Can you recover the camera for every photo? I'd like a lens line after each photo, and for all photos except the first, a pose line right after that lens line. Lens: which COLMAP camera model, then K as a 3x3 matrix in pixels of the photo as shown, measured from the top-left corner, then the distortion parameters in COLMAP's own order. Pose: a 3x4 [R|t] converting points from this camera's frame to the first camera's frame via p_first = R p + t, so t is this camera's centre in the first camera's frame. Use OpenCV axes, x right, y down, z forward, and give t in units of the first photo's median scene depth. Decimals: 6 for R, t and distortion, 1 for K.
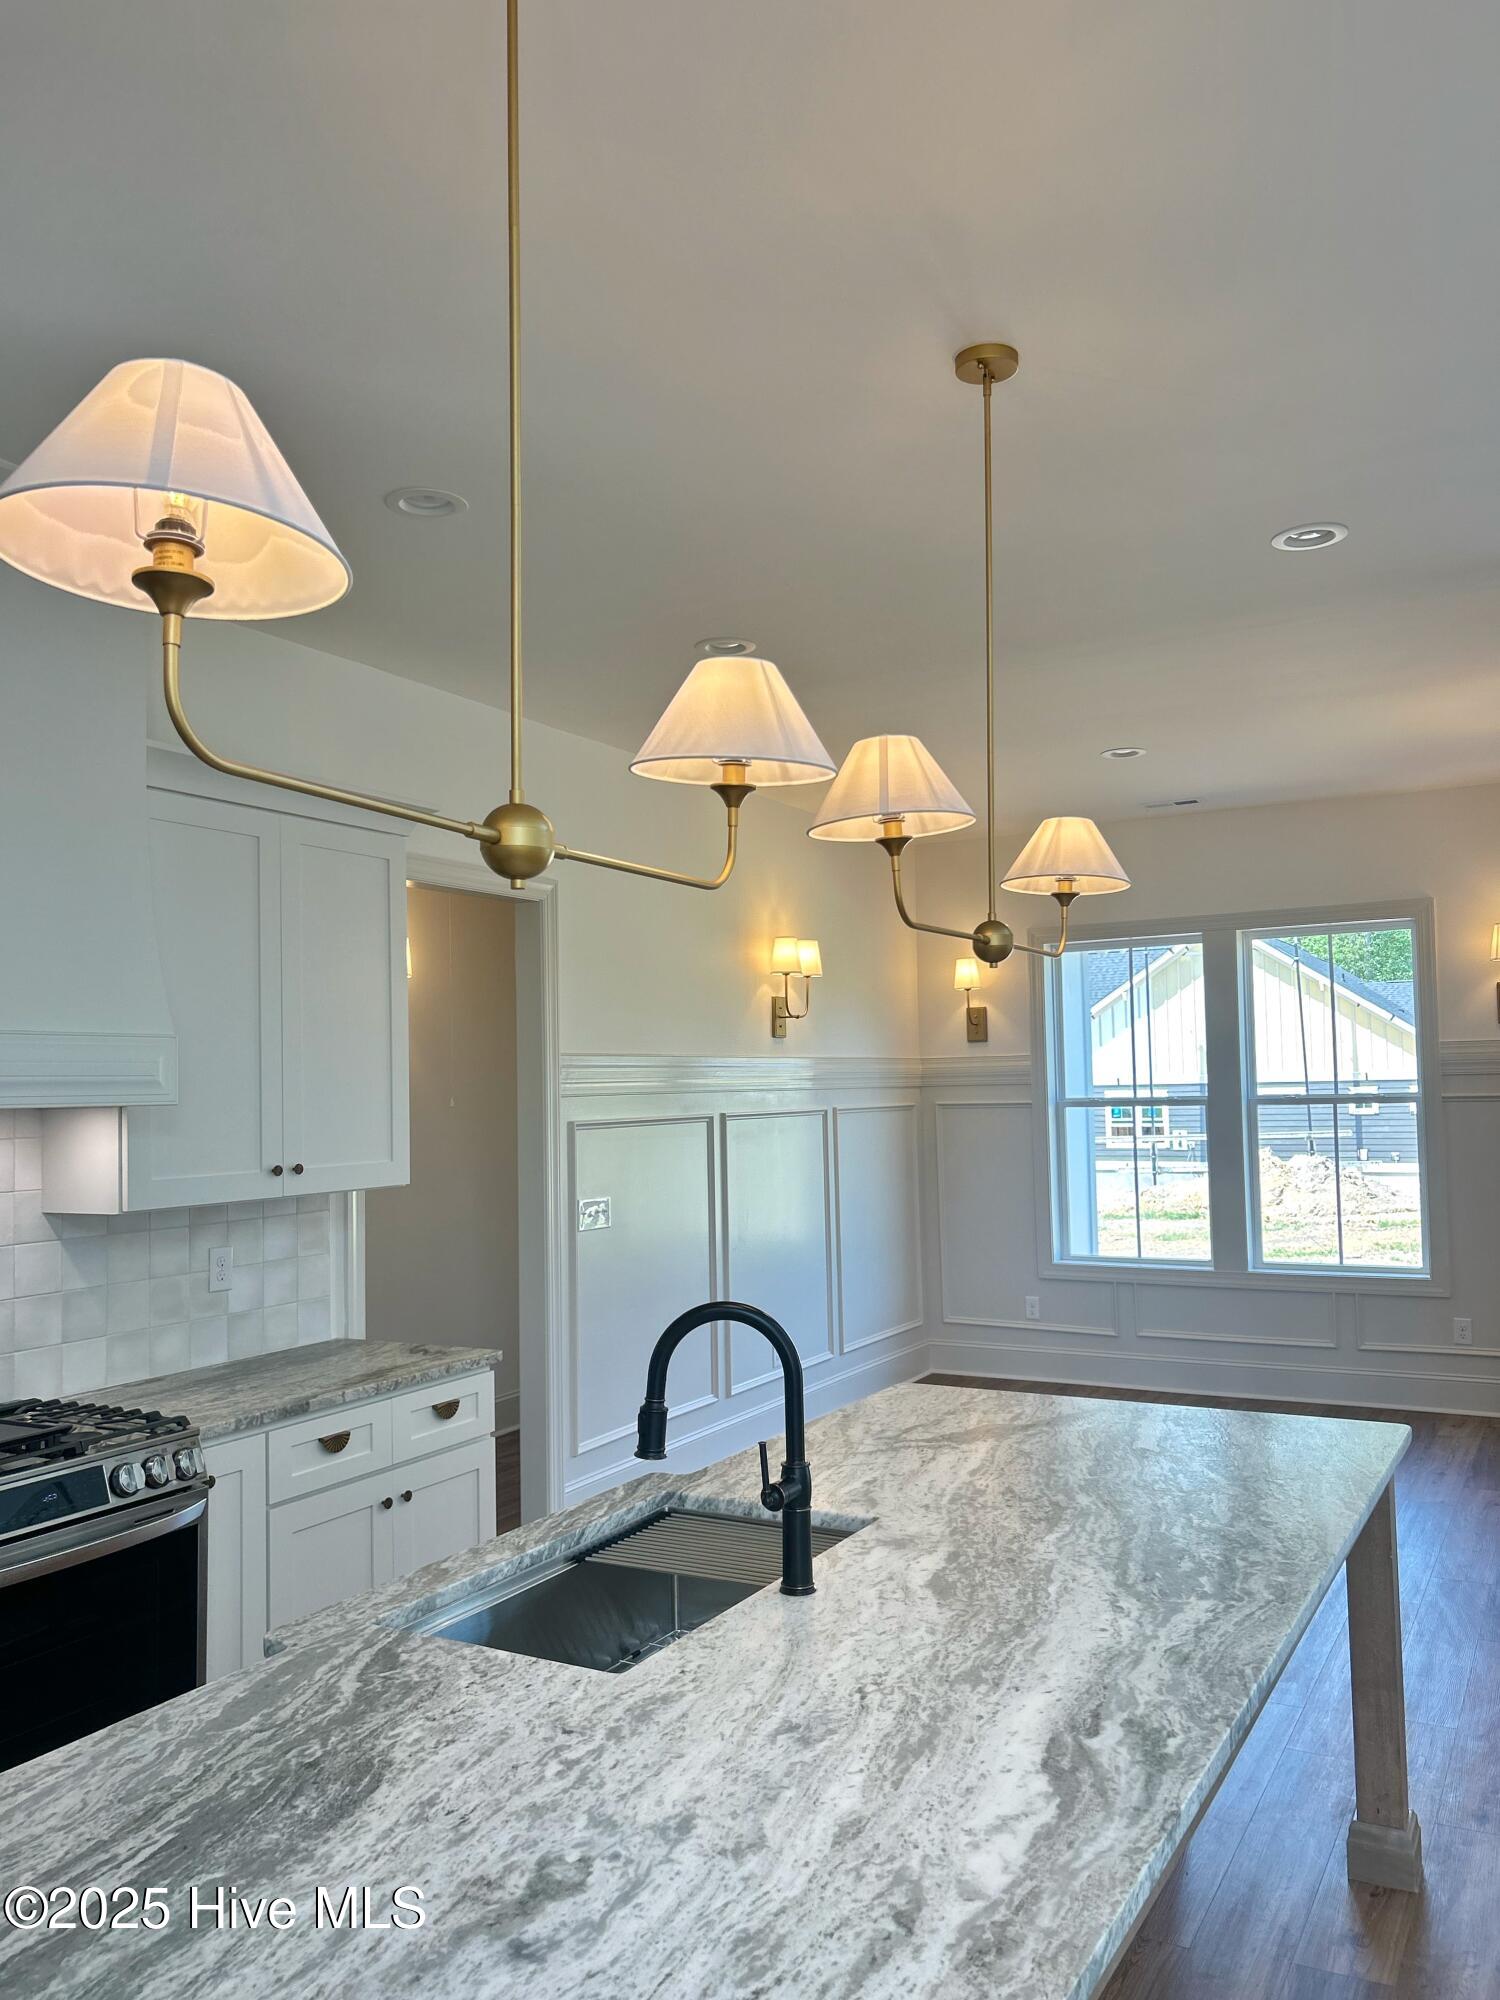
lens RADIAL K [[1518.5, 0, 779.4], [0, 1518.5, 1008.1], [0, 0, 1]] dist [0.062079, -0.062171]
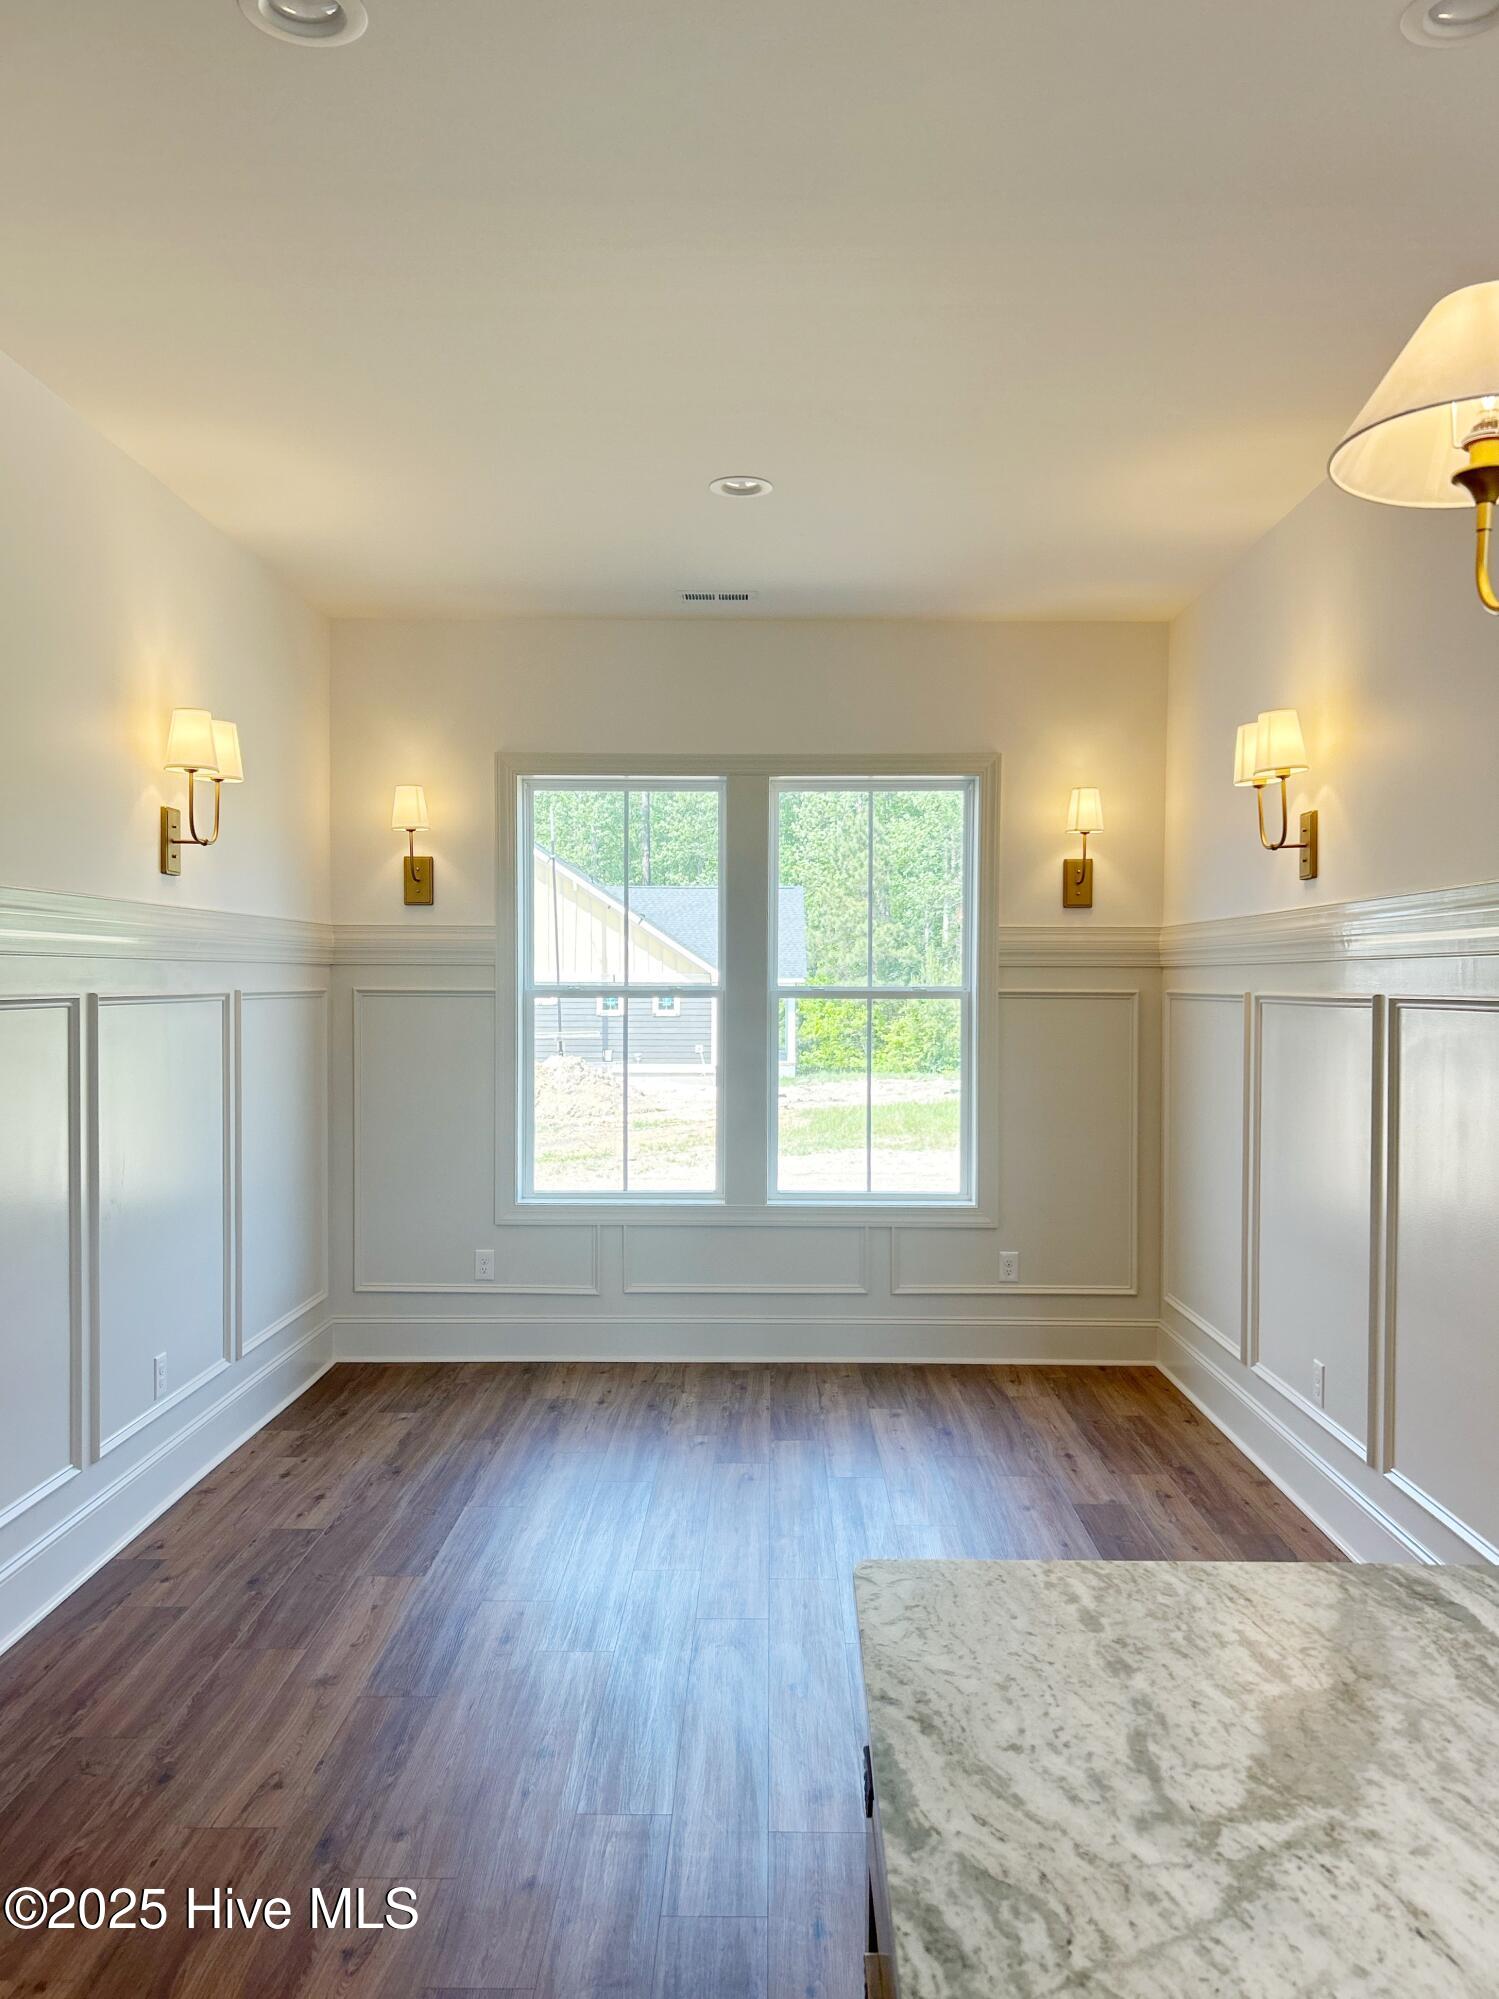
lens RADIAL K [[1540.2, 0, 753.4], [0, 1540.2, 1027.1], [0, 0, 1]] dist [0.022047, -0.002961]
pose [[0.878294, 0.012089, 0.477968, -0.093186], [-0.049357, 0.996632, 0.065488, 0.028647], [-0.475566, -0.081109, 0.875933, 0.325371]]
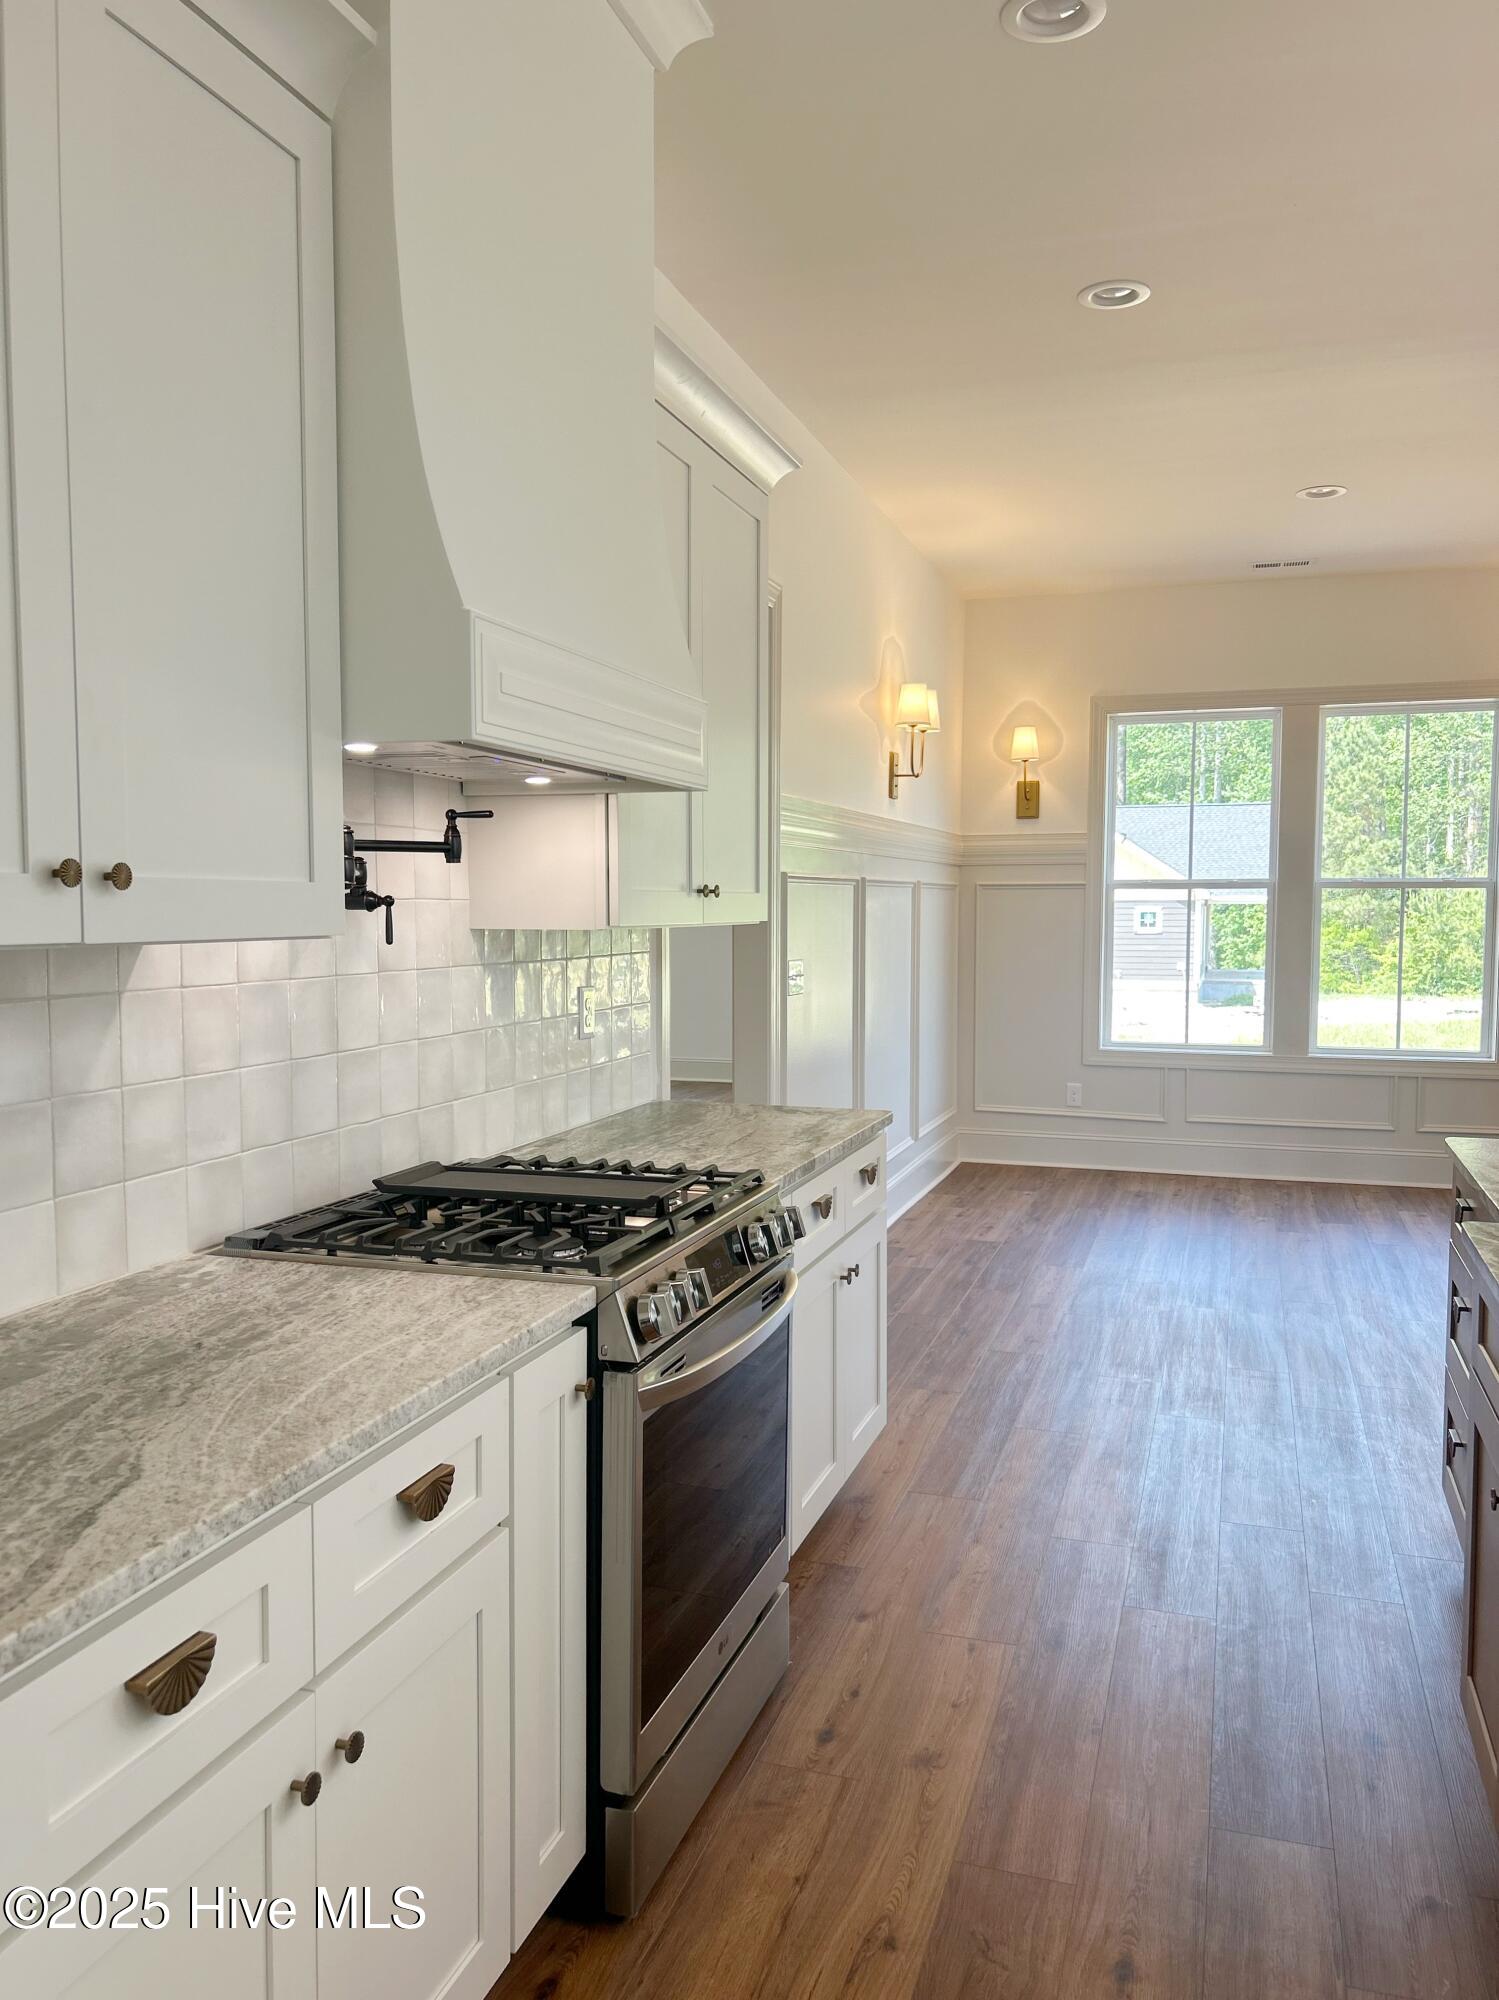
lens RADIAL K [[1531.6, 0, 744.5], [0, 1531.6, 1012.0], [0, 0, 1]] dist [0.096112, -0.157712]
pose [[0.980048, 0.011406, 0.198433, -0.269711], [-0.035235, 0.992510, 0.116974, 0.042345], [-0.195613, -0.121632, 0.973109, 0.105026]]
